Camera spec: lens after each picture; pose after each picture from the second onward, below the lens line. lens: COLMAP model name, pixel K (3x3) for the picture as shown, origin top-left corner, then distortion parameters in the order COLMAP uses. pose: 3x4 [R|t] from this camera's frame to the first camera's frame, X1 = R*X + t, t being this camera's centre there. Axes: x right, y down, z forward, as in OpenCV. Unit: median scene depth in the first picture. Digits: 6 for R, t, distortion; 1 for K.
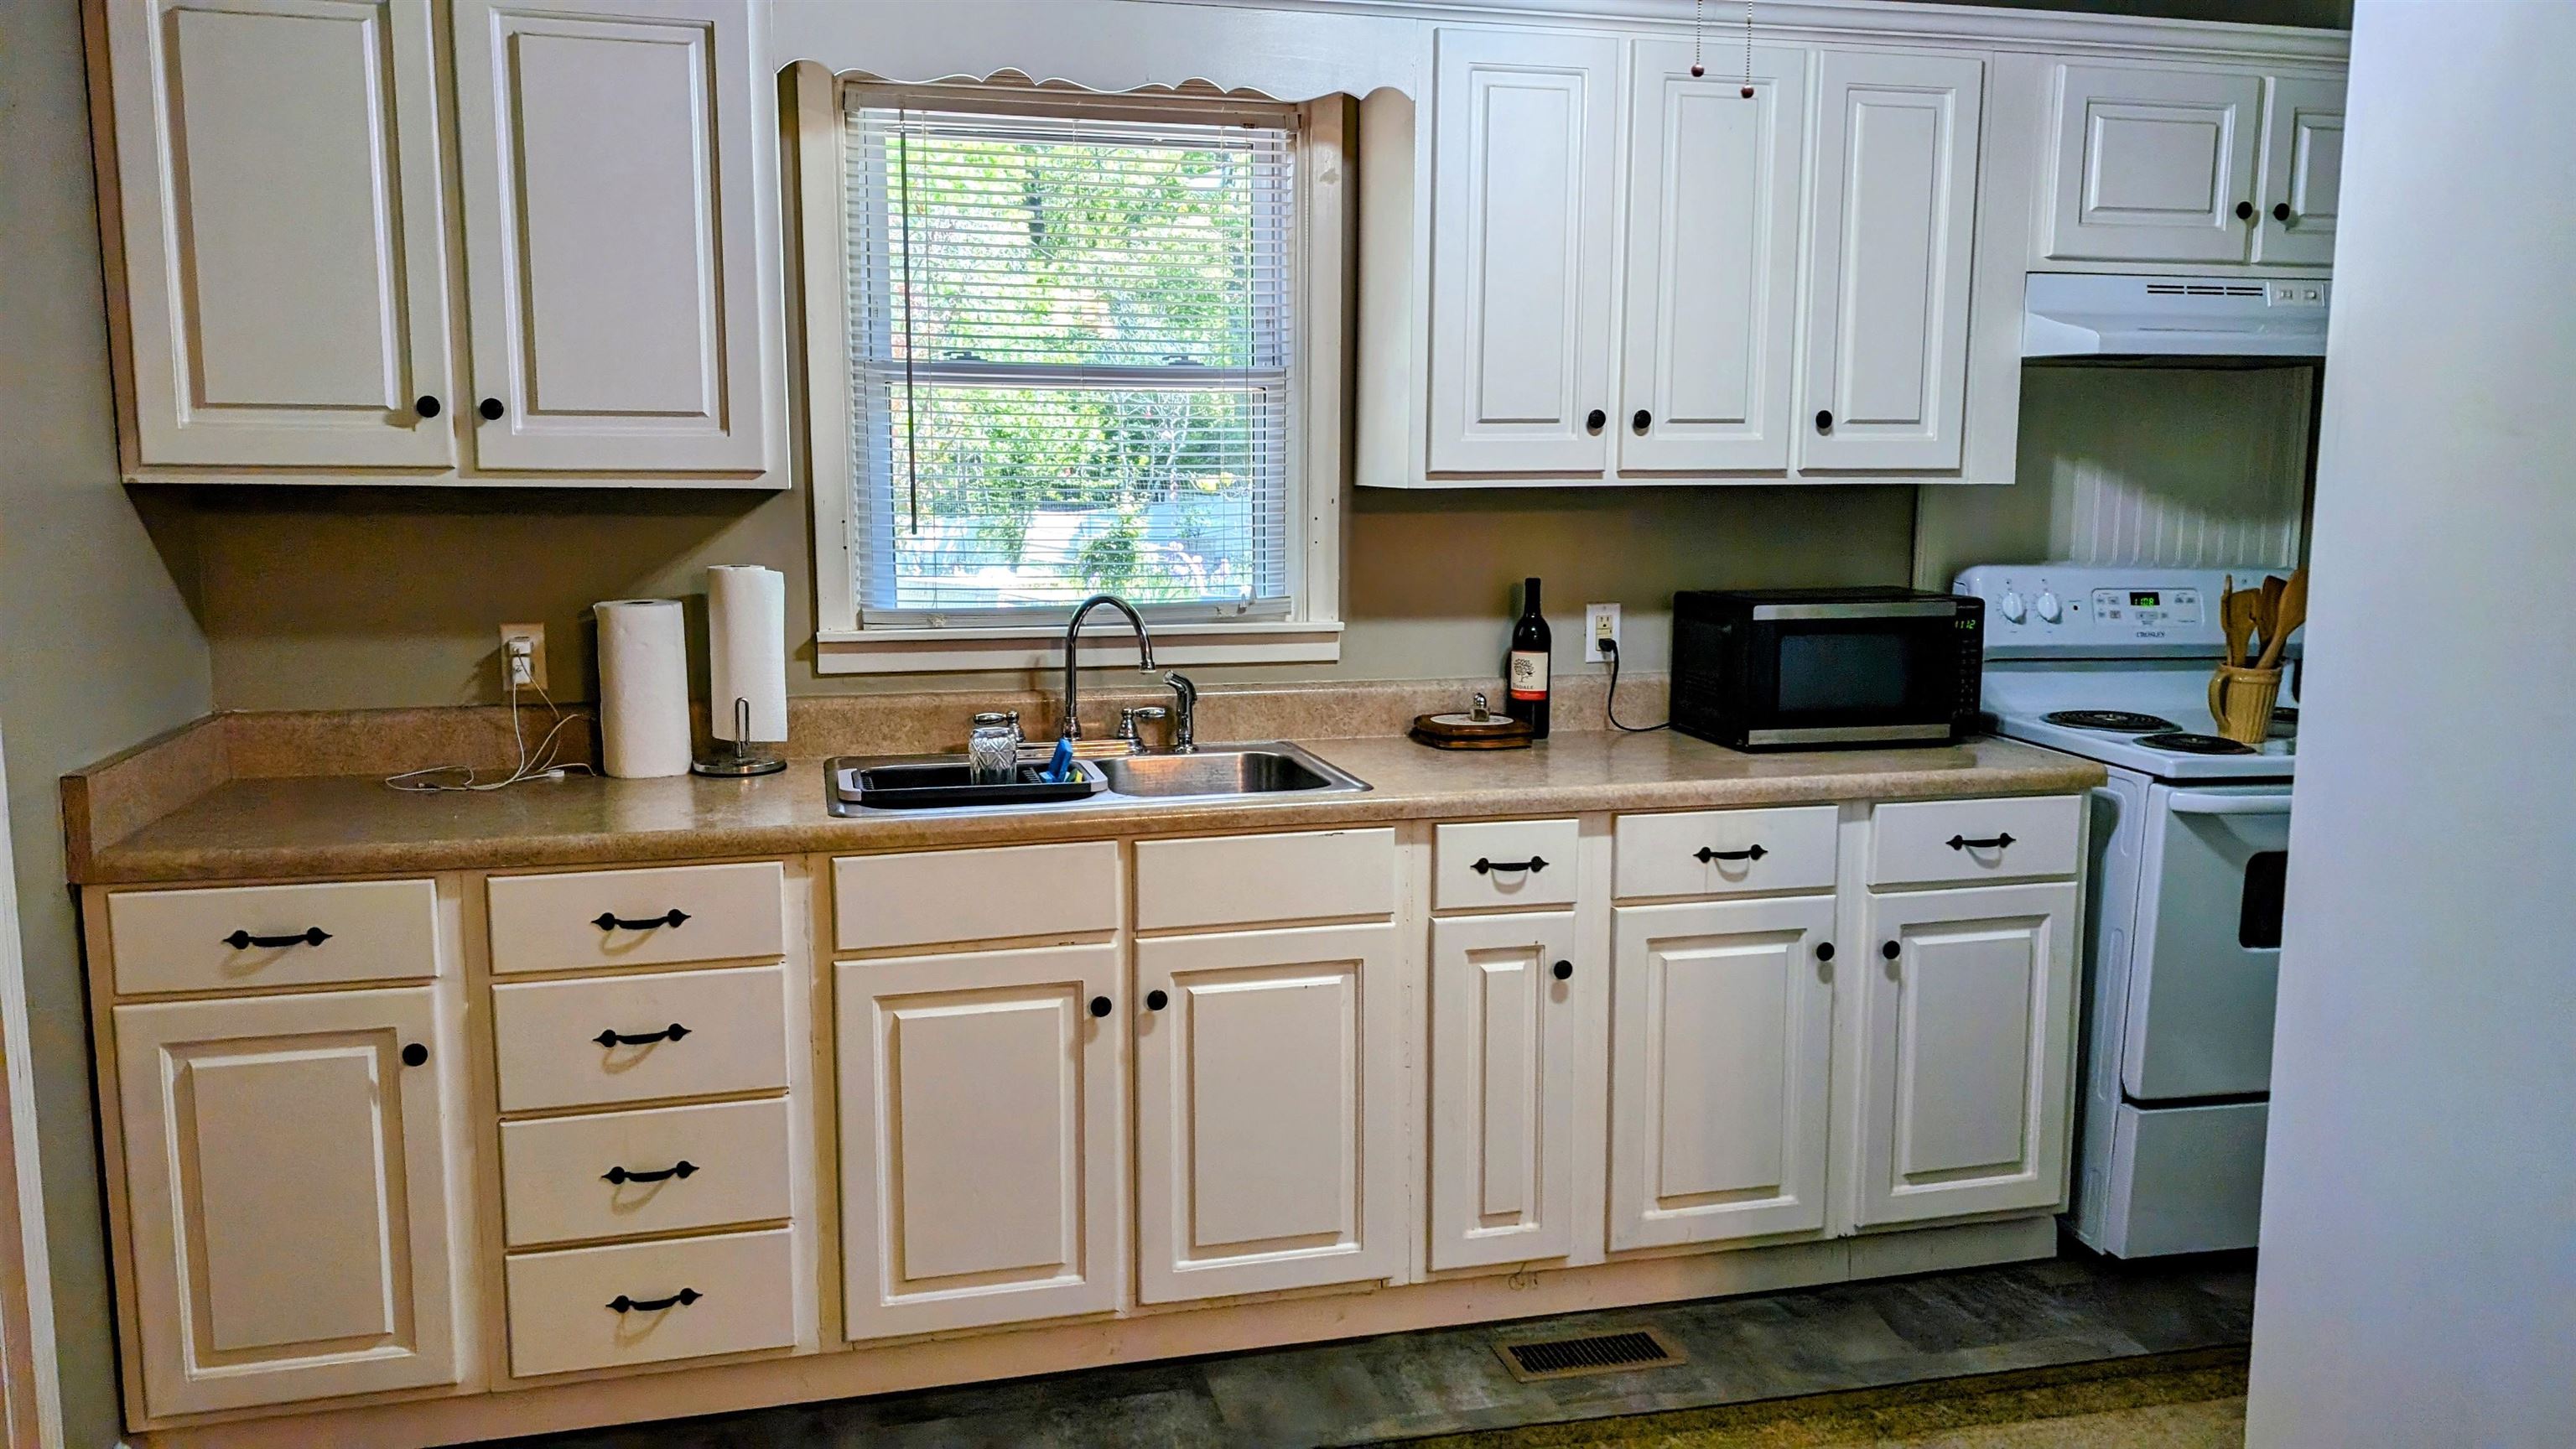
lens RADIAL K [[1866.2, 0, 1288.0], [0, 1866.2, 724.5], [0, 0, 1]] dist [0.029020, -0.022972]
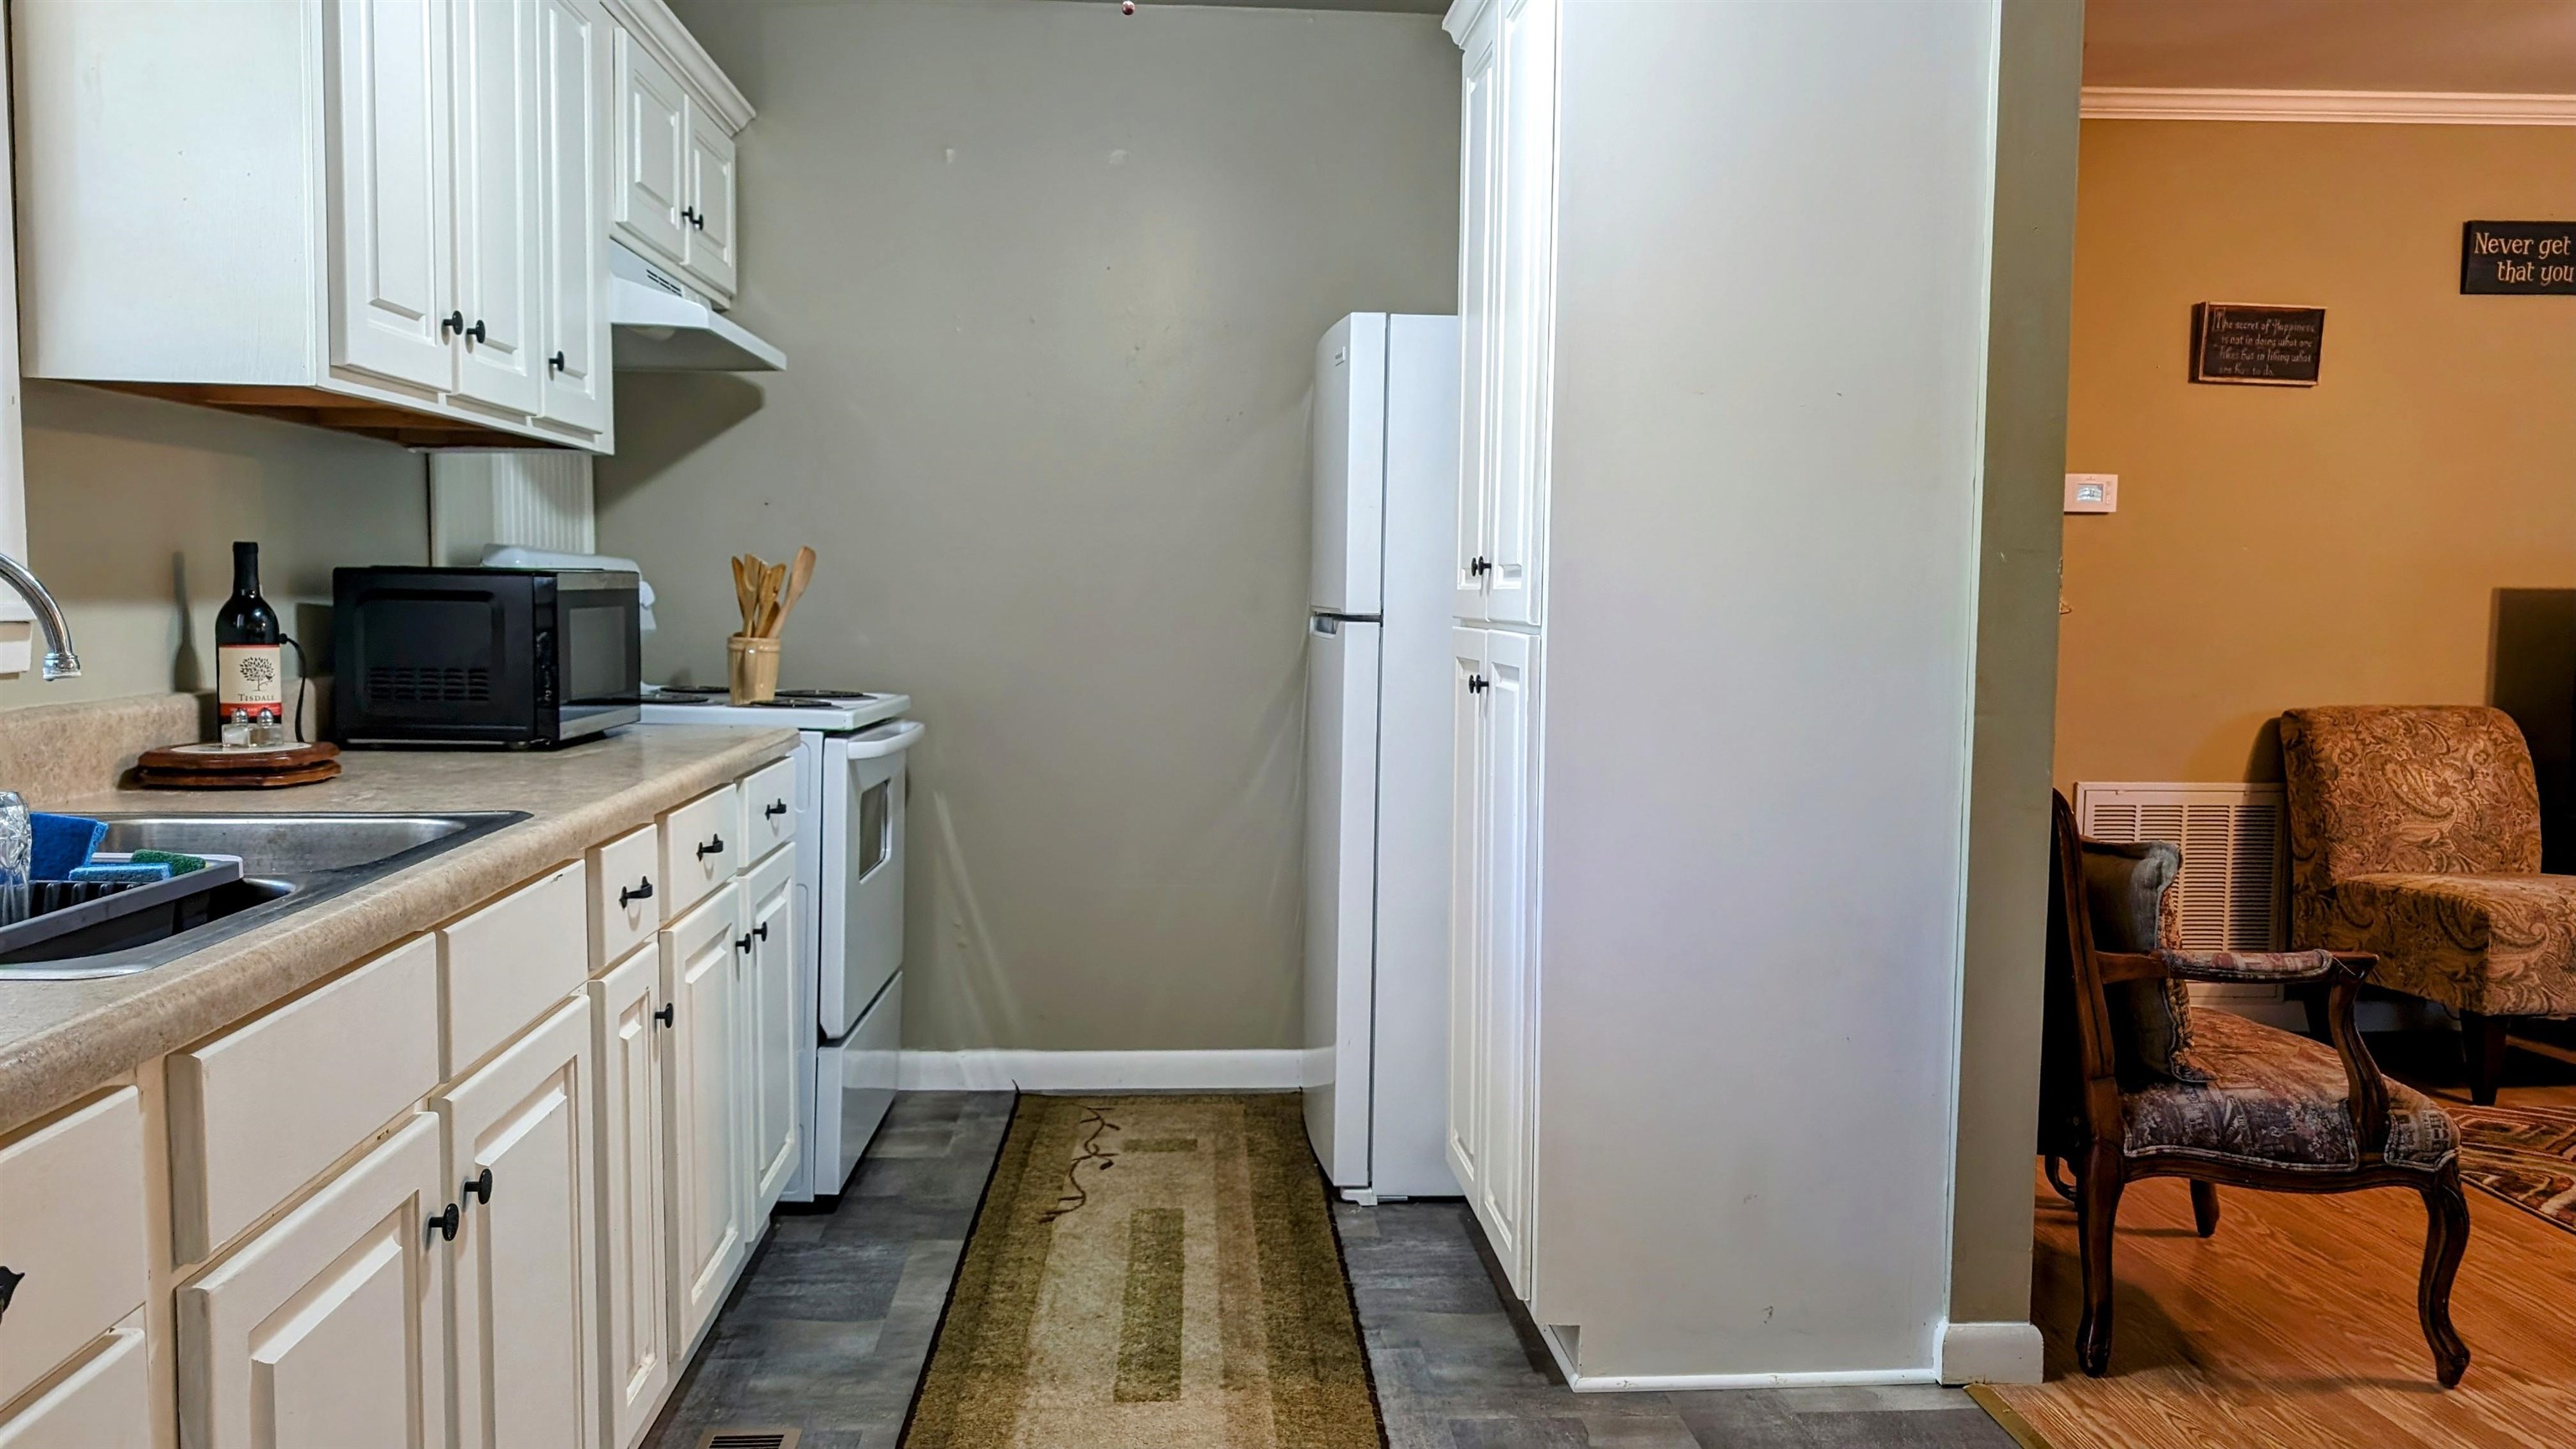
lens RADIAL K [[1866.2, 0, 1288.0], [0, 1866.2, 724.5], [0, 0, 1]] dist [0.029020, -0.022972]
pose [[0.184798, -0.074089, 0.979980, -0.523024], [0.126021, 0.990709, 0.051136, 0.002185], [-0.974663, 0.114048, 0.192418, 0.530282]]
